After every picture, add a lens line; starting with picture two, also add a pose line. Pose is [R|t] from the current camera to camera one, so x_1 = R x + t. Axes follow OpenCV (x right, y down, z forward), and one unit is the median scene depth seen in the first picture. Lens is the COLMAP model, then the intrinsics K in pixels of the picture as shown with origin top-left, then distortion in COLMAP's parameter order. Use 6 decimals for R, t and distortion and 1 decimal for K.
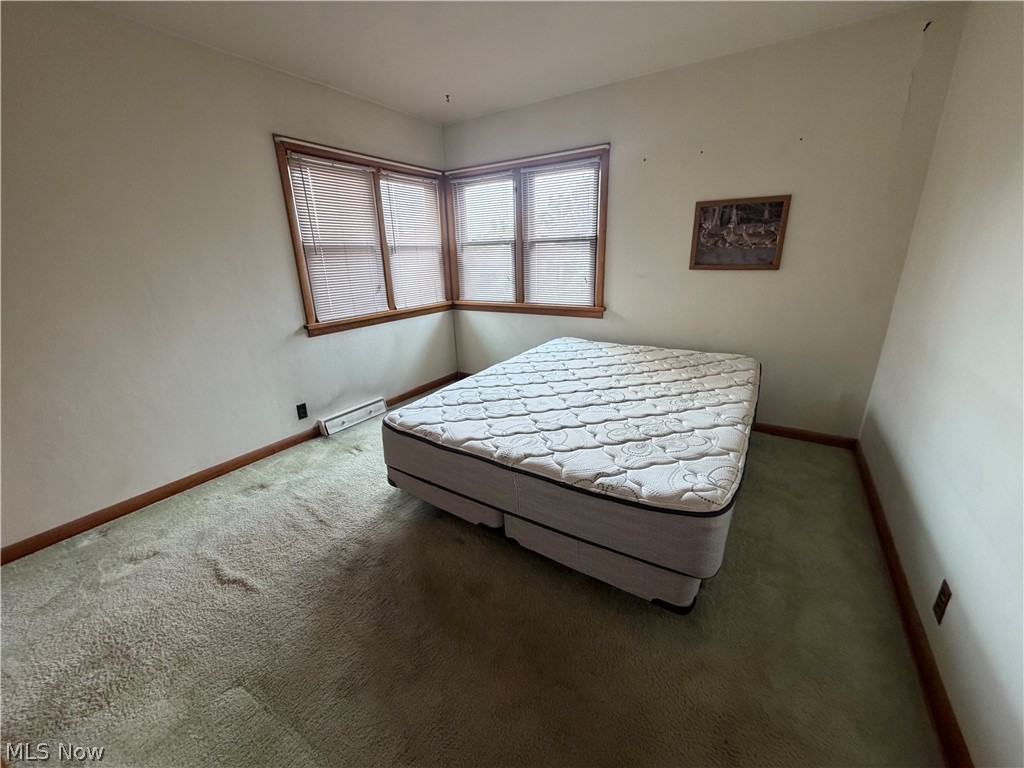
lens RADIAL K [[409.5, 0, 512.2], [0, 409.5, 384.0], [0, 0, 1]] dist [-0.002189, -0.000247]
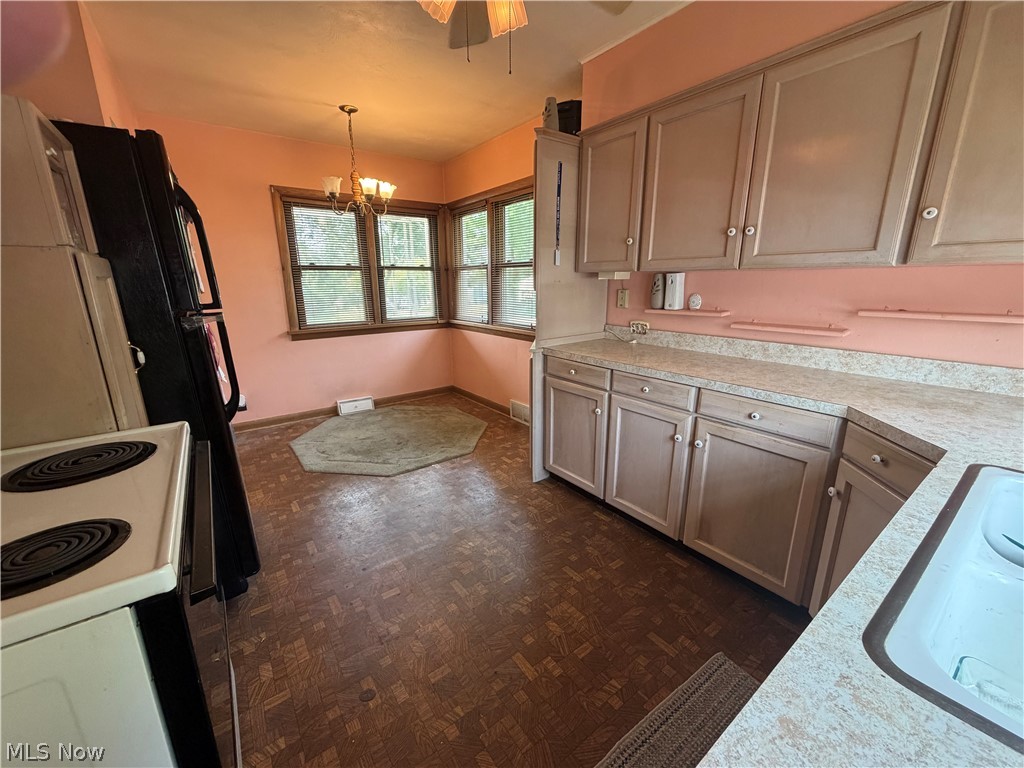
lens RADIAL K [[409.5, 0, 510.3], [0, 409.5, 386.0], [0, 0, 1]] dist [-0.002189, -0.000247]
pose [[0.929981, 0.109956, -0.350778, 0.452649], [-0.128430, 0.991272, -0.029765, -0.017942], [0.344444, 0.072731, 0.935985, 0.048742]]
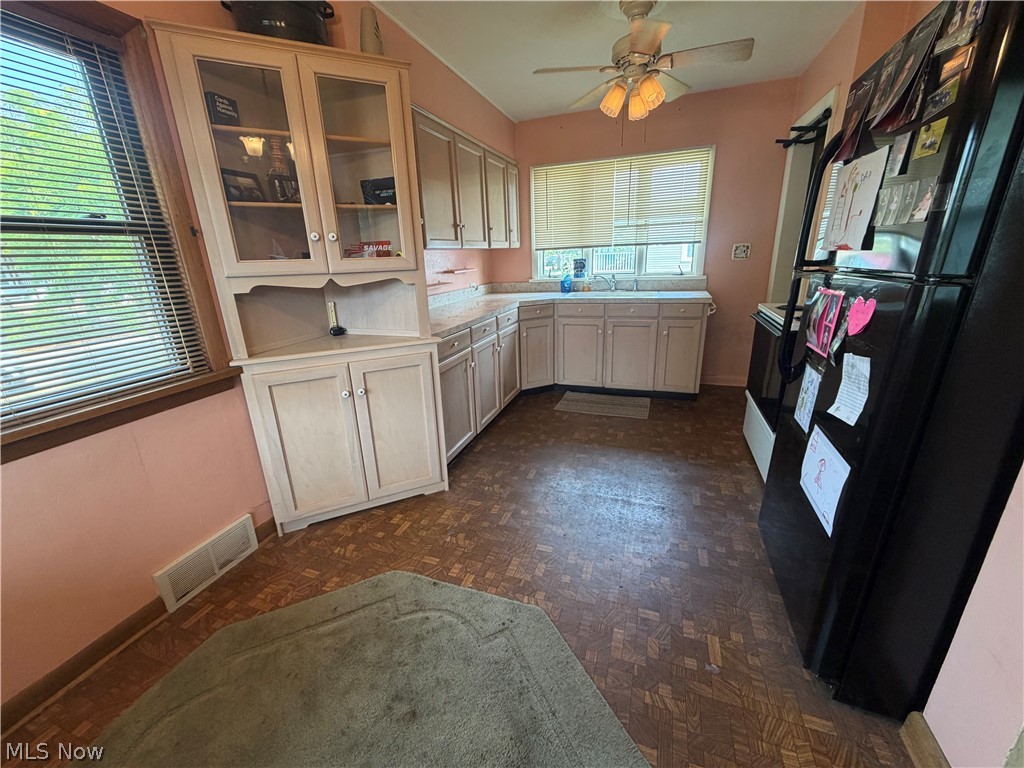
lens RADIAL K [[409.5, 0, 506.1], [0, 409.5, 384.3], [0, 0, 1]] dist [-0.002189, -0.000247]
pose [[-0.208693, -0.266233, 0.941046, -0.322594], [0.343922, 0.880793, 0.325457, -0.197312], [-0.915514, 0.391567, -0.092252, 0.671829]]
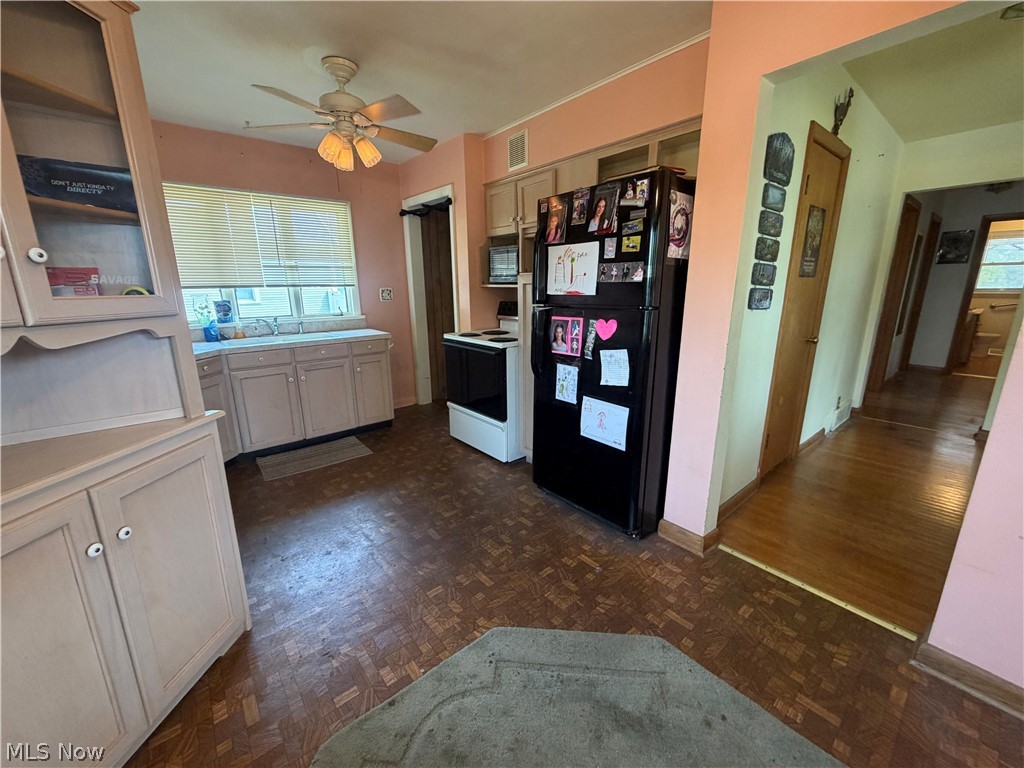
lens RADIAL K [[409.5, 0, 511.7], [0, 409.5, 383.9], [0, 0, 1]] dist [-0.002189, -0.000247]
pose [[-0.953578, -0.037707, 0.298776, -0.133567], [0.124105, 0.854758, 0.503971, -0.284533], [-0.274385, 0.517655, -0.810399, 0.903571]]
